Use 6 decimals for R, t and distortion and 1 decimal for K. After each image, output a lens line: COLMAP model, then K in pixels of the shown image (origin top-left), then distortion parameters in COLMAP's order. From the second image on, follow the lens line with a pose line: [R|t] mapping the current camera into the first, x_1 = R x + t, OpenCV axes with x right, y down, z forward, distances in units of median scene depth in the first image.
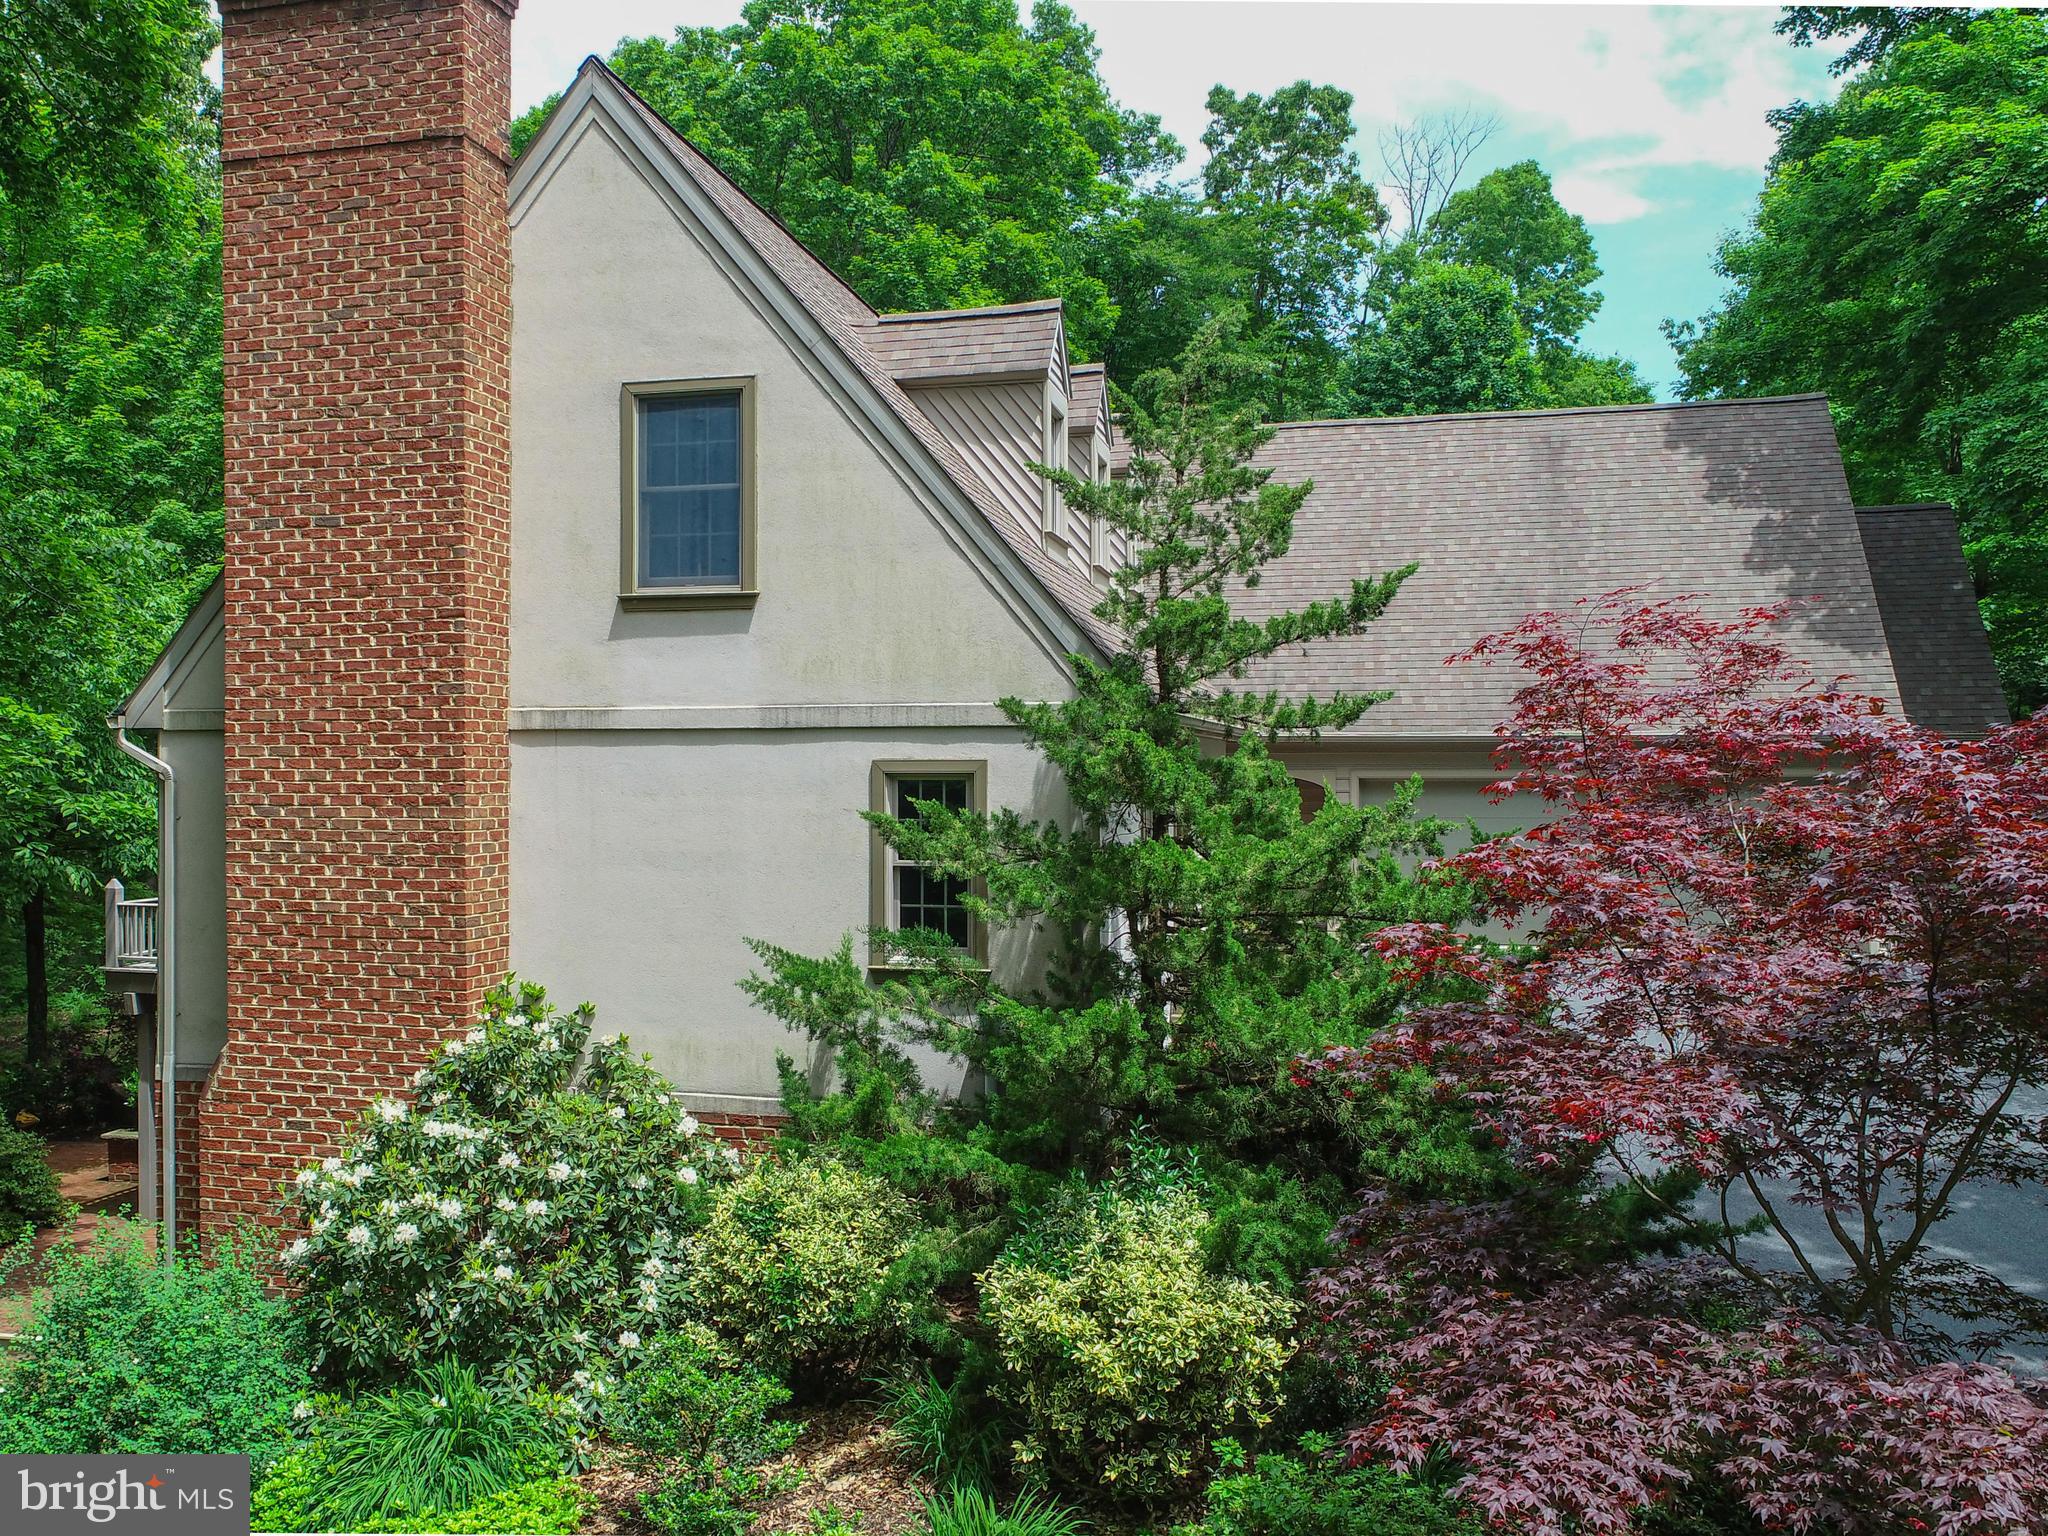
lens RADIAL K [[1852.7, 0, 1046.8], [0, 1852.7, 730.1], [0, 0, 1]] dist [0.000660, 0.001125]
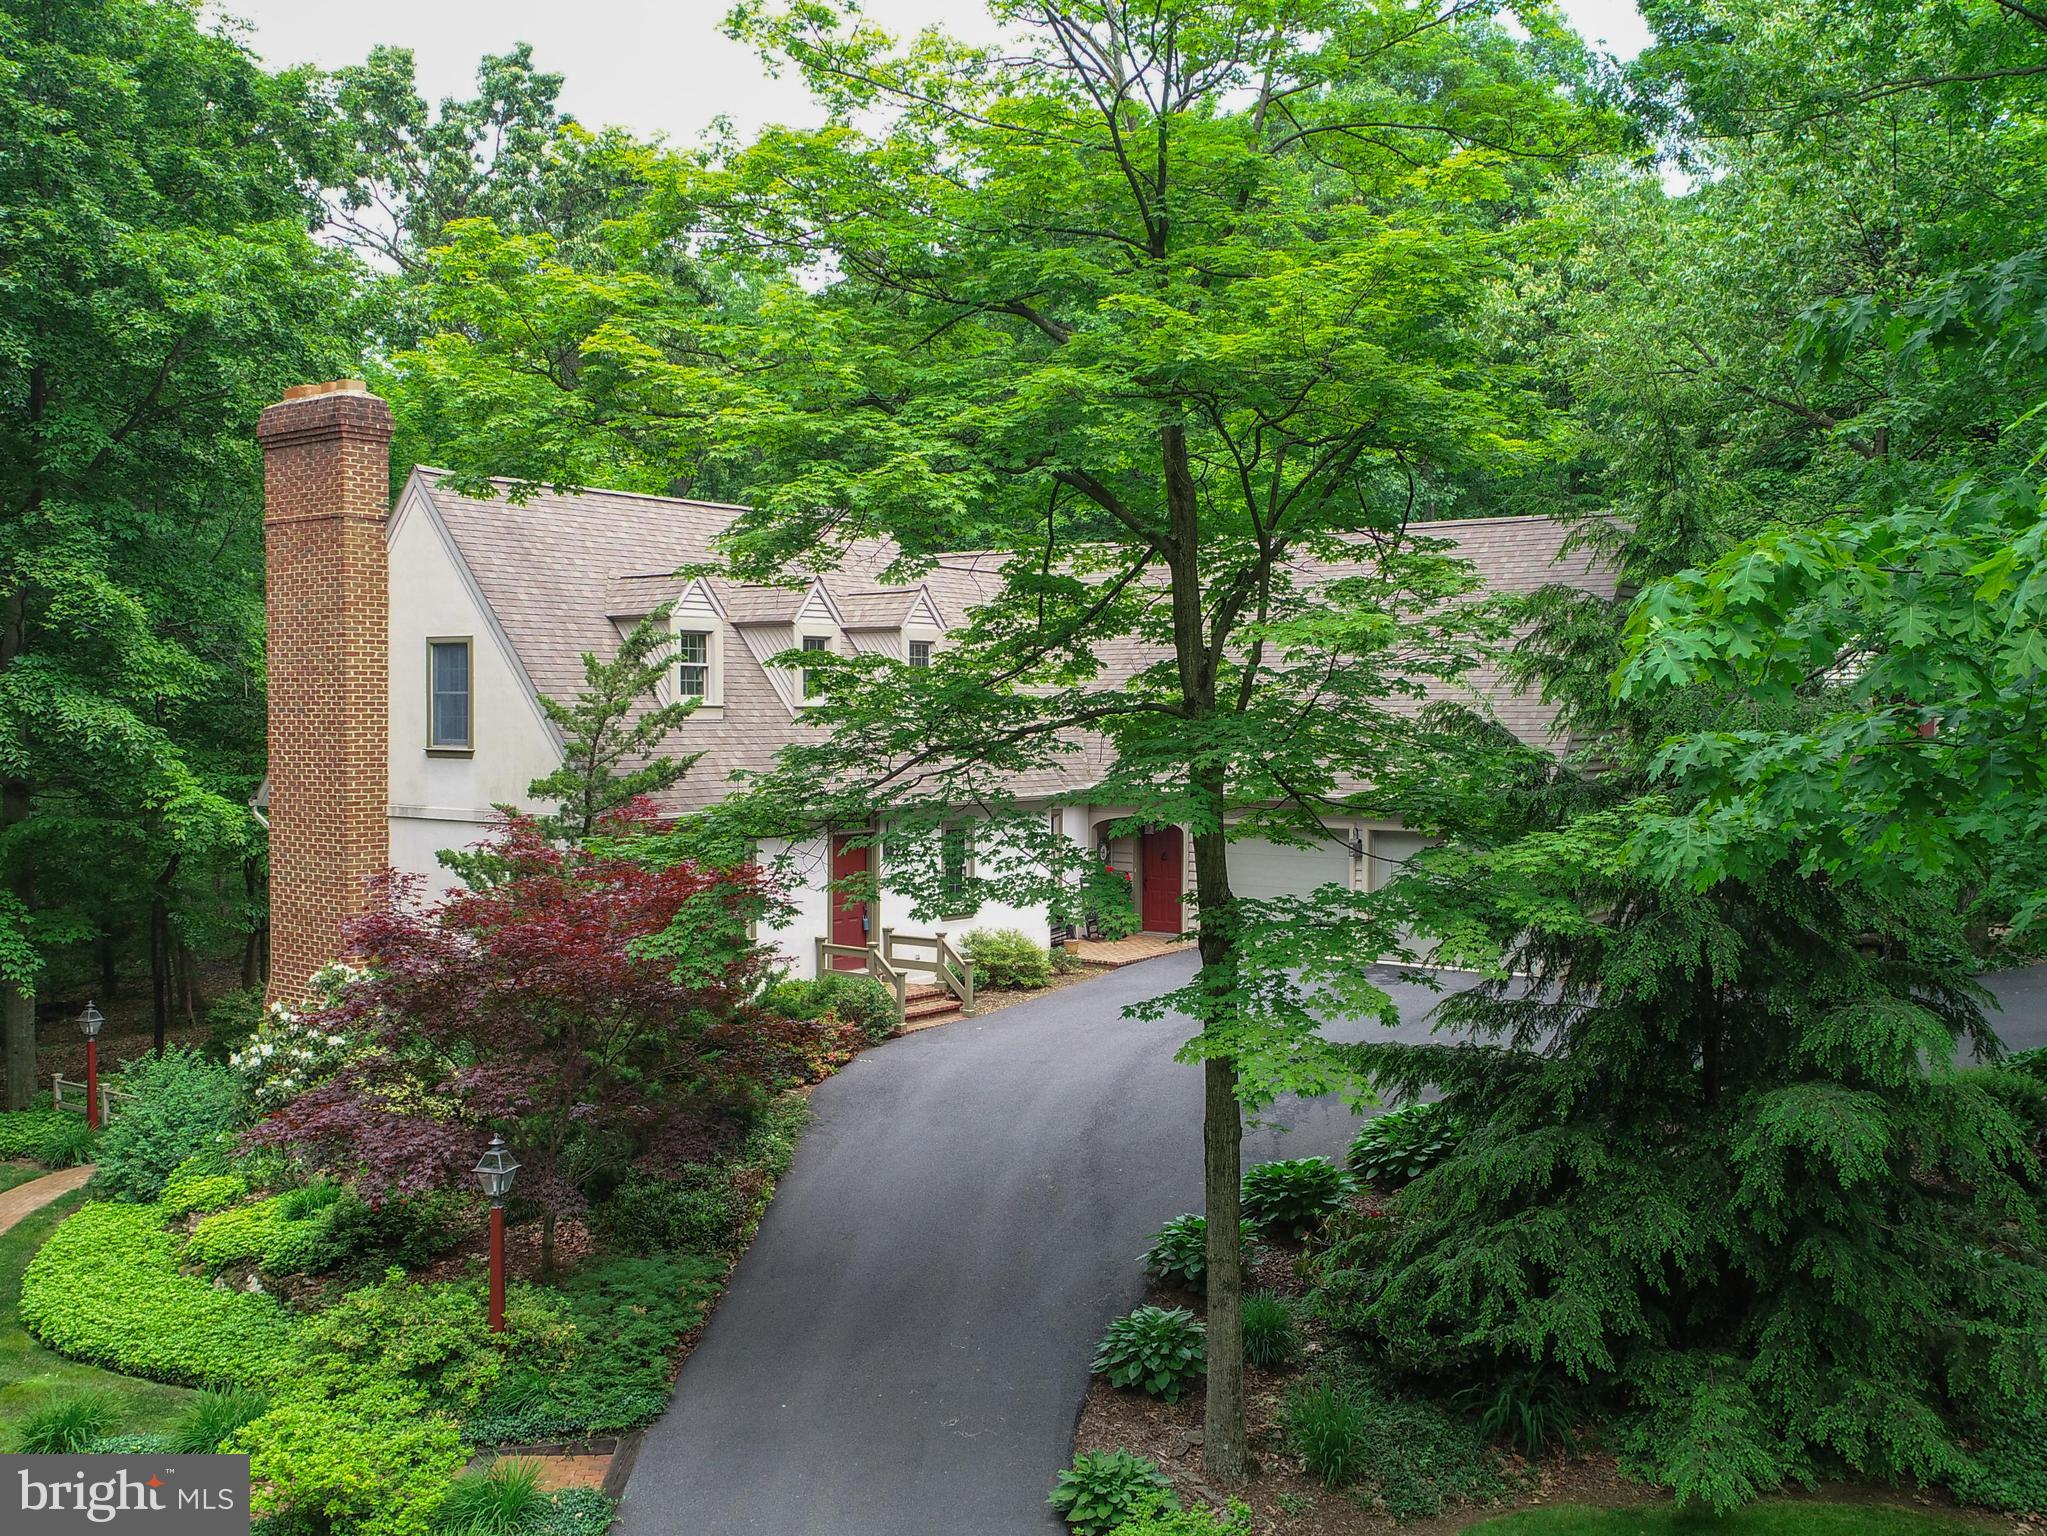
lens RADIAL K [[1910.2, 0, 994.3], [0, 1910.2, 771.8], [0, 0, 1]] dist [0.006420, -0.005554]
pose [[0.924619, 0.017729, -0.380481, 1.063051], [-0.006603, 0.999512, 0.030527, -0.112949], [0.380837, -0.025714, 0.924285, -0.597639]]
